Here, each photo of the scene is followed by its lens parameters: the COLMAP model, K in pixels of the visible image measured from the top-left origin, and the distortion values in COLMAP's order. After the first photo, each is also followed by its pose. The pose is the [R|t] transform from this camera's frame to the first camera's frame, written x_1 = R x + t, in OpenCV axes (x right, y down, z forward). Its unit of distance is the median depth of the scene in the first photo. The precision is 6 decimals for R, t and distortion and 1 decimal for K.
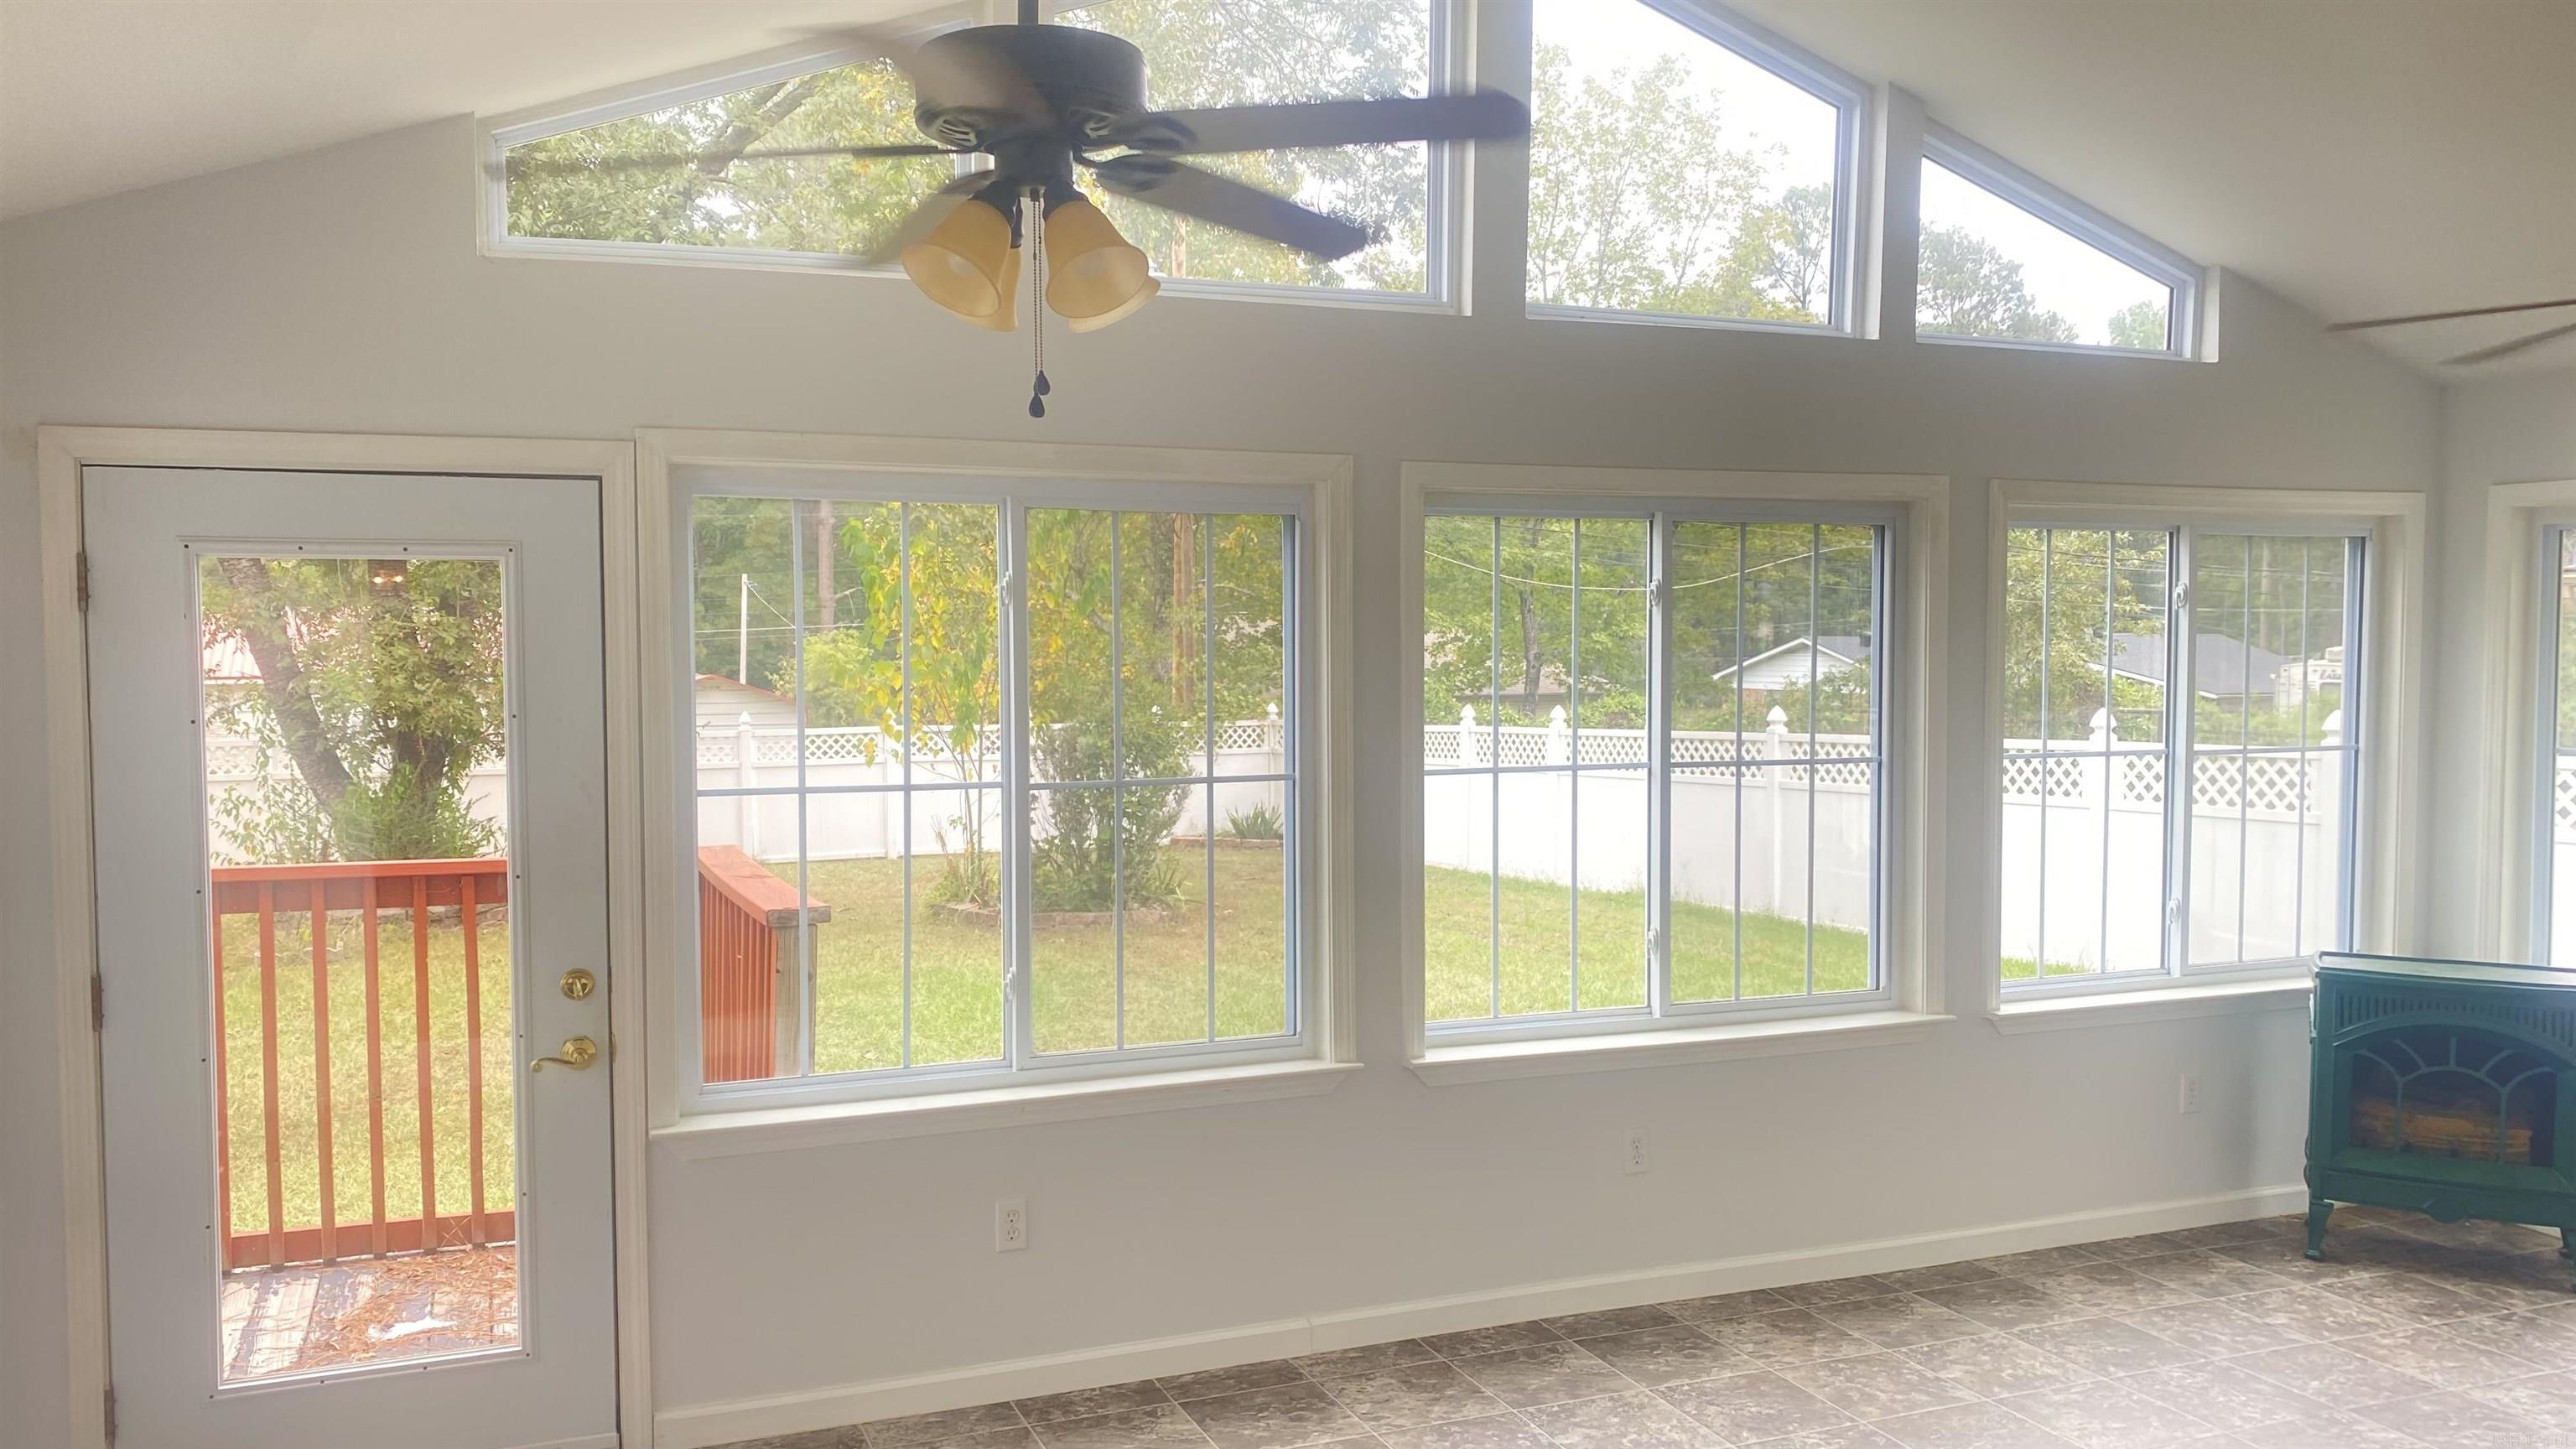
lens RADIAL K [[1968.0, 0, 1288.0], [0, 1968.0, 724.5], [0, 0, 1]] dist [0.032341, -0.006092]
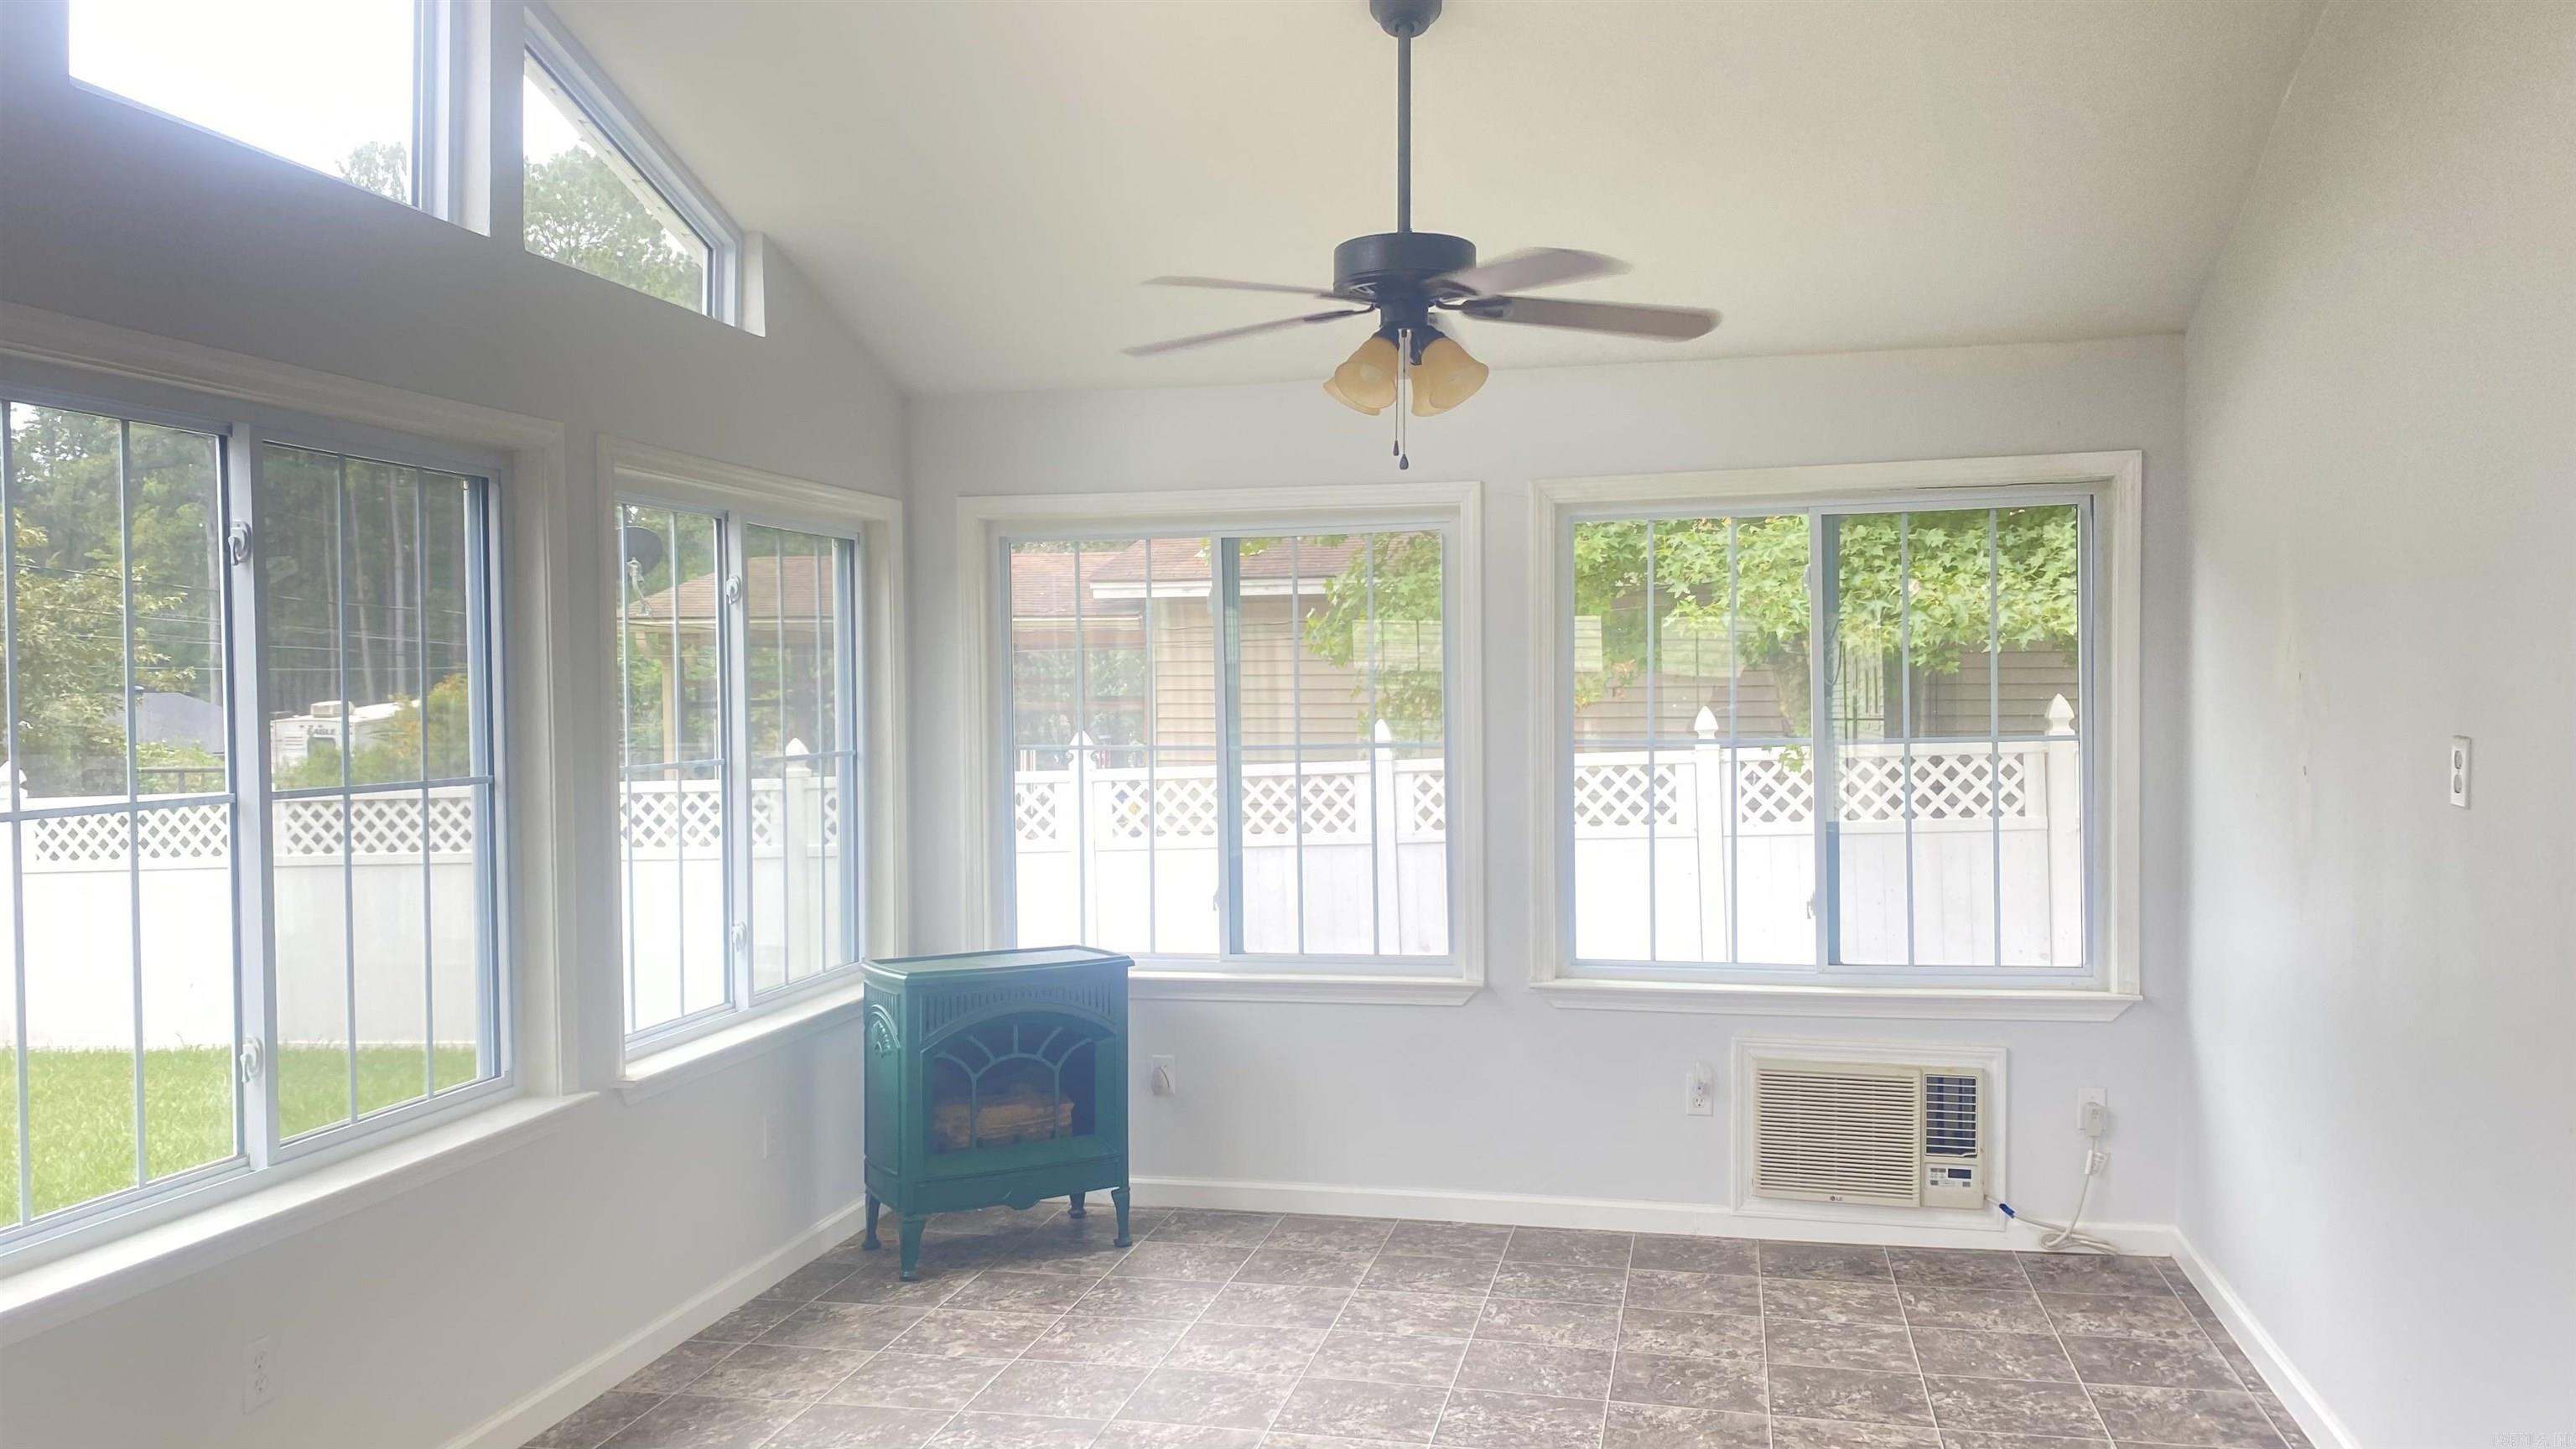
lens RADIAL K [[1953.4, 0, 1231.3], [0, 1953.4, 735.7], [0, 0, 1]] dist [0.128296, -0.193794]
pose [[0.591325, -0.023853, 0.806080, -0.156783], [0.044536, 0.999003, -0.003109, 0.016090], [-0.805202, 0.037737, 0.591798, 0.302860]]
